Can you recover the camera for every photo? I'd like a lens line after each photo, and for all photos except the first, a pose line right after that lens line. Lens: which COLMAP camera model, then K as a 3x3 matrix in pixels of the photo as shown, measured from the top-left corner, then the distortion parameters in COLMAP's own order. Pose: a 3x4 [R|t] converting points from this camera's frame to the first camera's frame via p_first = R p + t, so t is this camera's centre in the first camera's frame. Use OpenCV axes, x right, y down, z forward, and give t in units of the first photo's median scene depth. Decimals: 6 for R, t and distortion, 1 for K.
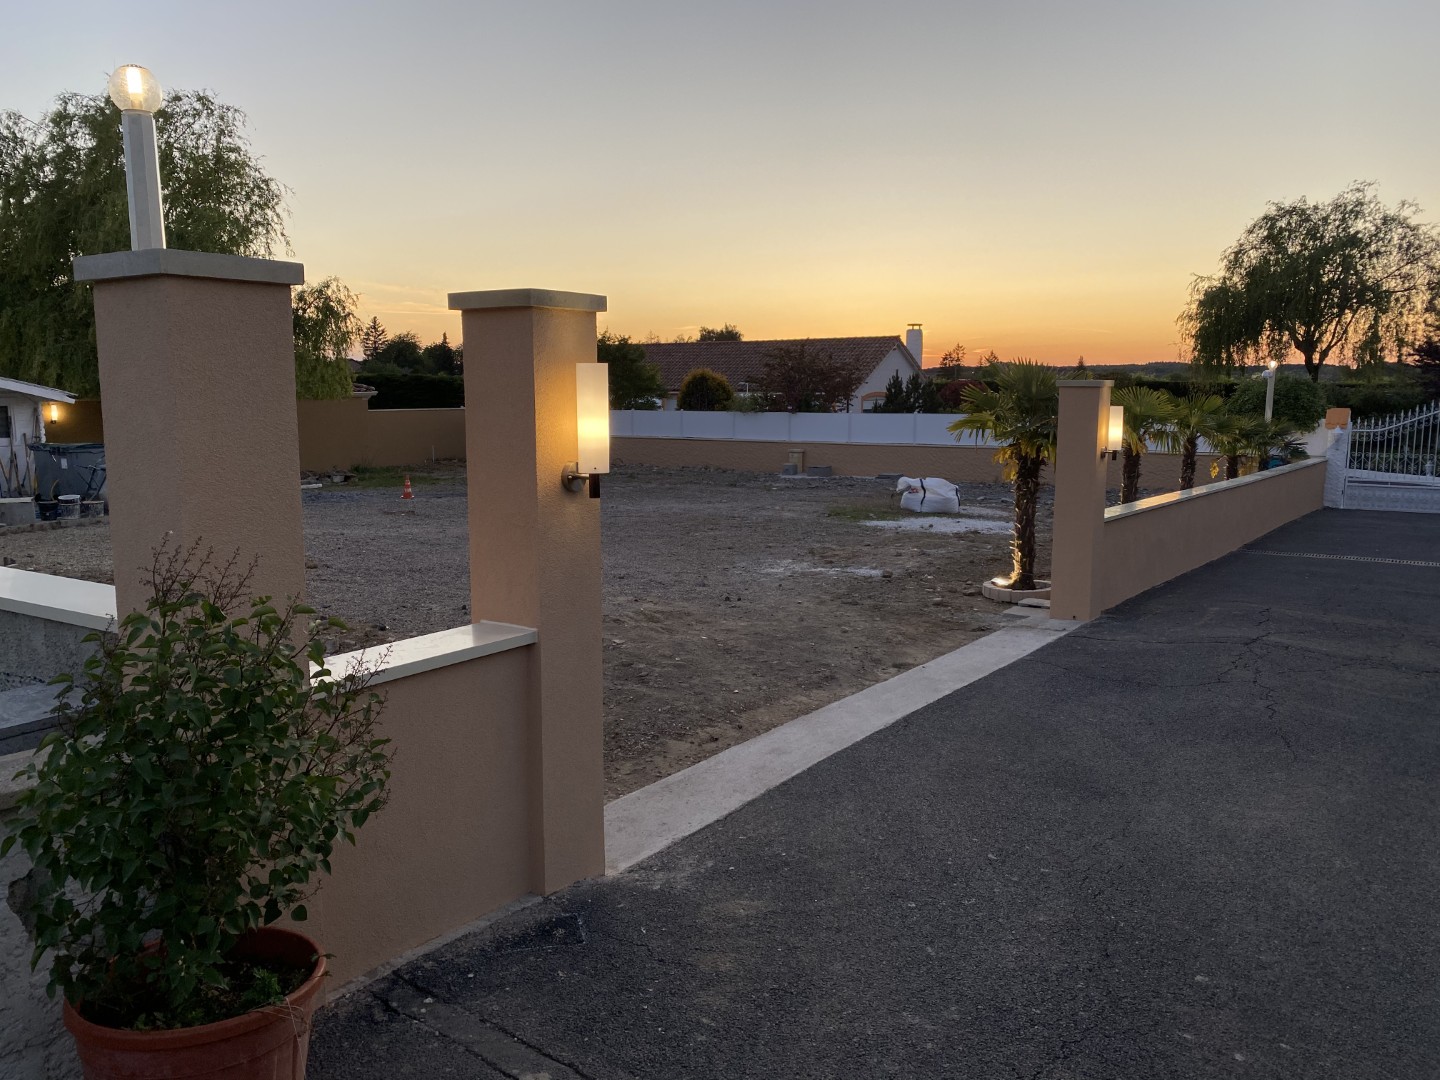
lens RADIAL K [[1106.4, 0, 703.2], [0, 1106.4, 563.6], [0, 0, 1]] dist [0.047623, -0.059623]
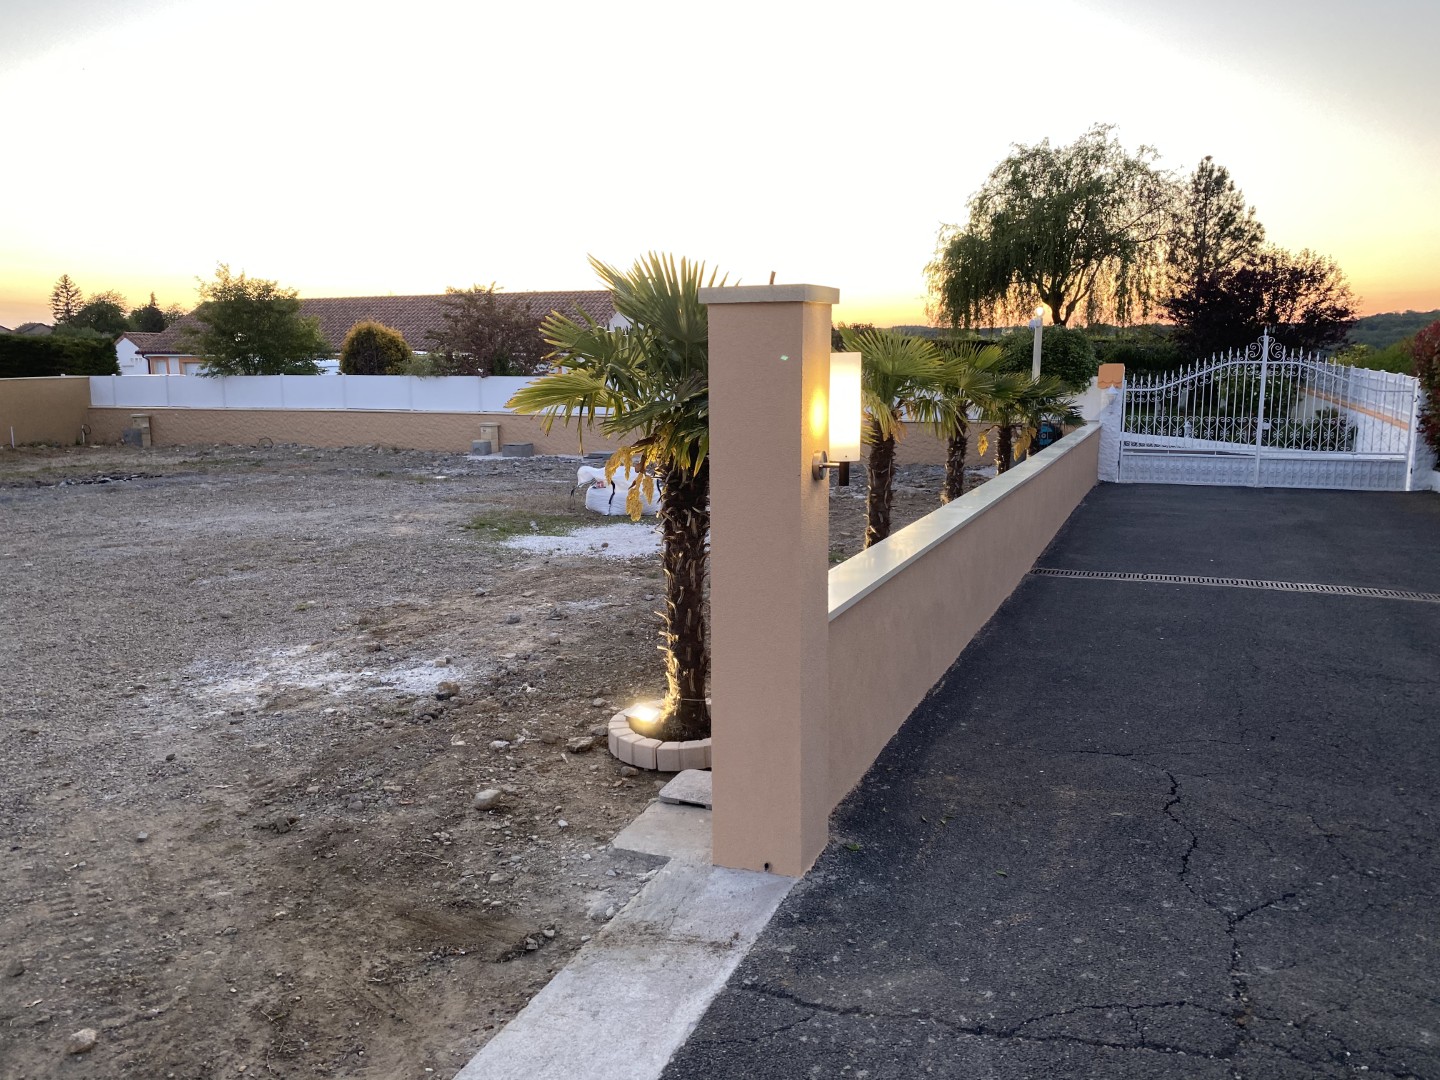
lens RADIAL K [[1106.4, 0, 703.2], [0, 1106.4, 563.6], [0, 0, 1]] dist [0.047623, -0.059623]
pose [[0.978531, -0.046842, 0.200705, 0.067808], [0.040398, 0.998532, 0.036085, -0.023396], [-0.202101, -0.027202, 0.978987, 0.175629]]
